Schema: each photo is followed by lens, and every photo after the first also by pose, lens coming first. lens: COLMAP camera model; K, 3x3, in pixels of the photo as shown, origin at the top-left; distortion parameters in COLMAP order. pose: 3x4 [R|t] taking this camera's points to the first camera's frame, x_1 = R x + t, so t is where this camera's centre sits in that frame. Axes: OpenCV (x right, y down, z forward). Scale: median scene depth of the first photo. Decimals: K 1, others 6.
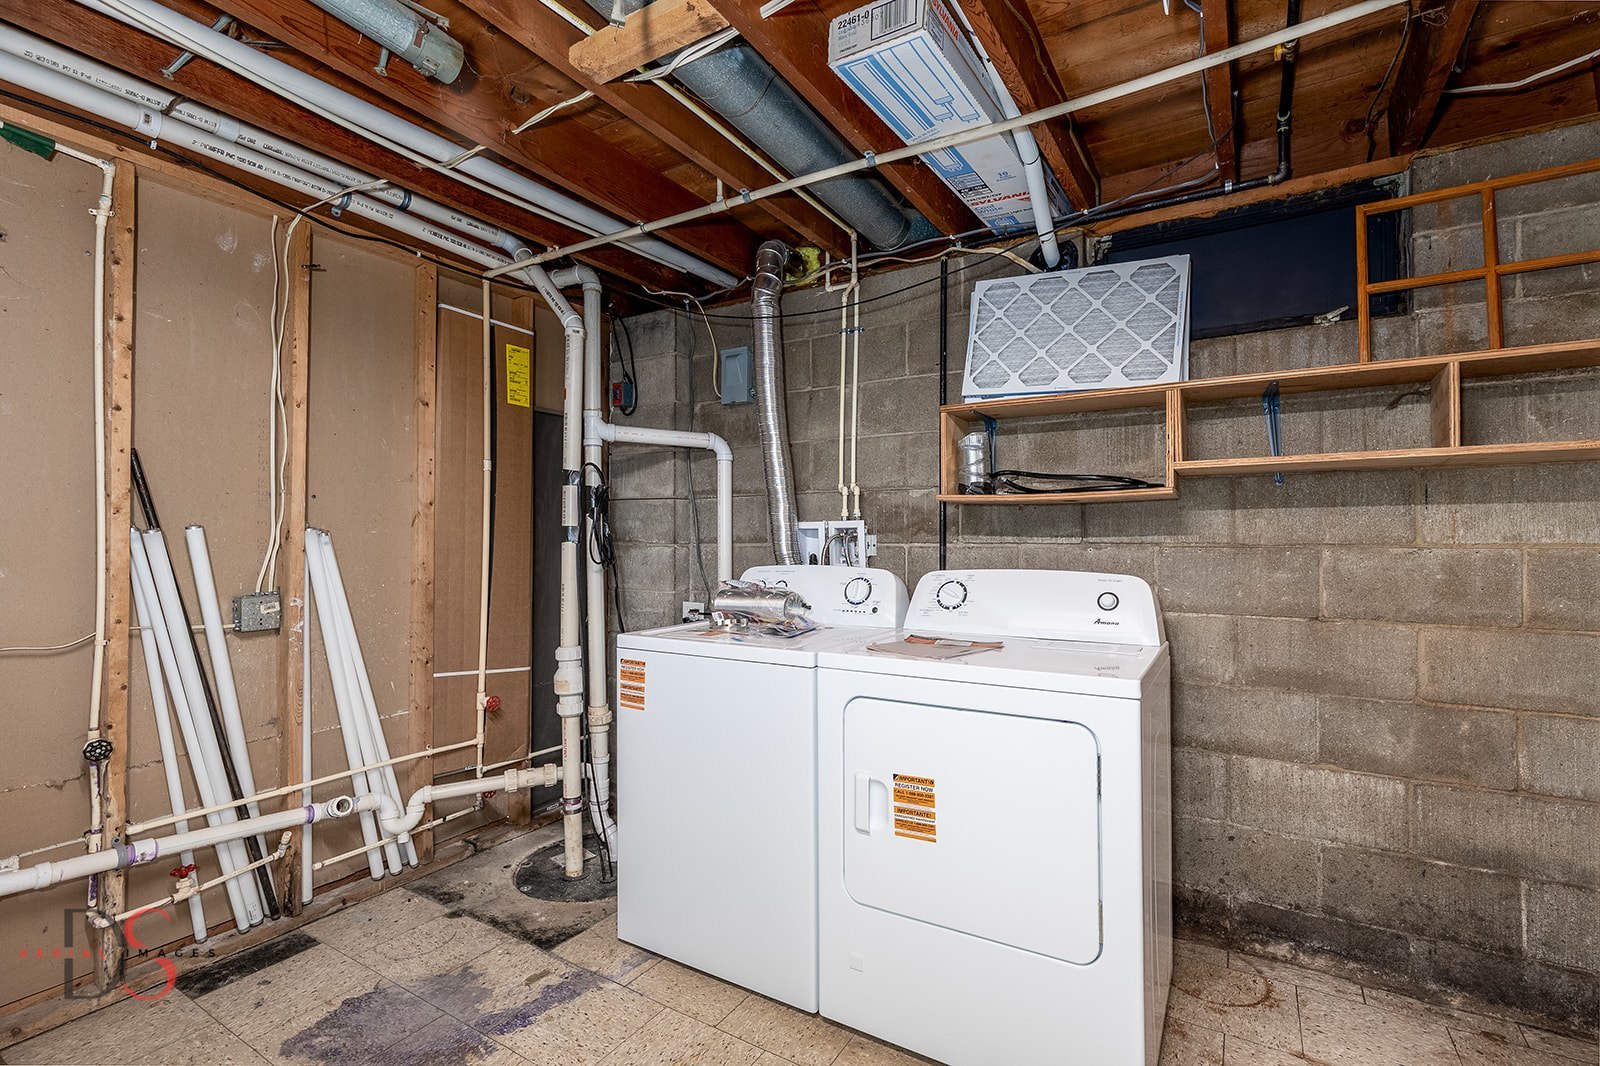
lens RADIAL K [[723.5, 0, 802.0], [0, 723.5, 535.6], [0, 0, 1]] dist [0.012158, -0.000587]
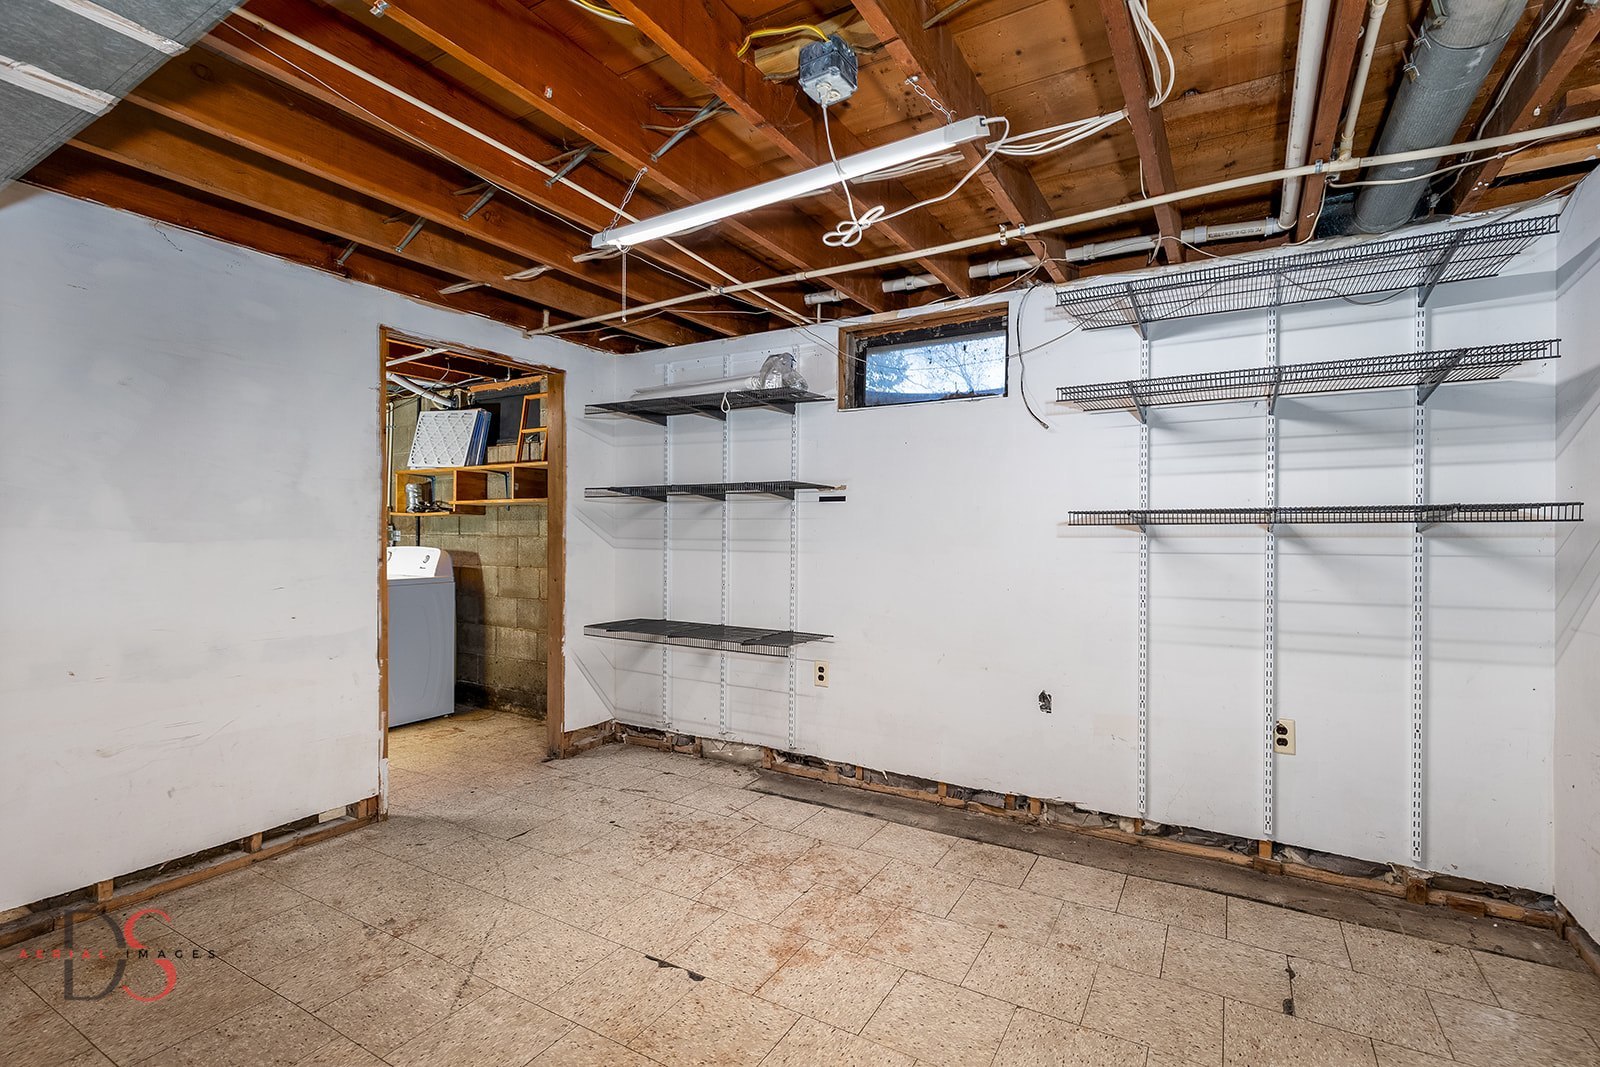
lens RADIAL K [[723.5, 0, 802.4], [0, 723.5, 530.6], [0, 0, 1]] dist [0.012158, -0.000587]
pose [[0.999898, 0.014044, 0.002438, 1.601120], [-0.014039, 0.999899, -0.002067, -0.014583], [-0.002467, 0.002033, 0.999995, -1.362493]]
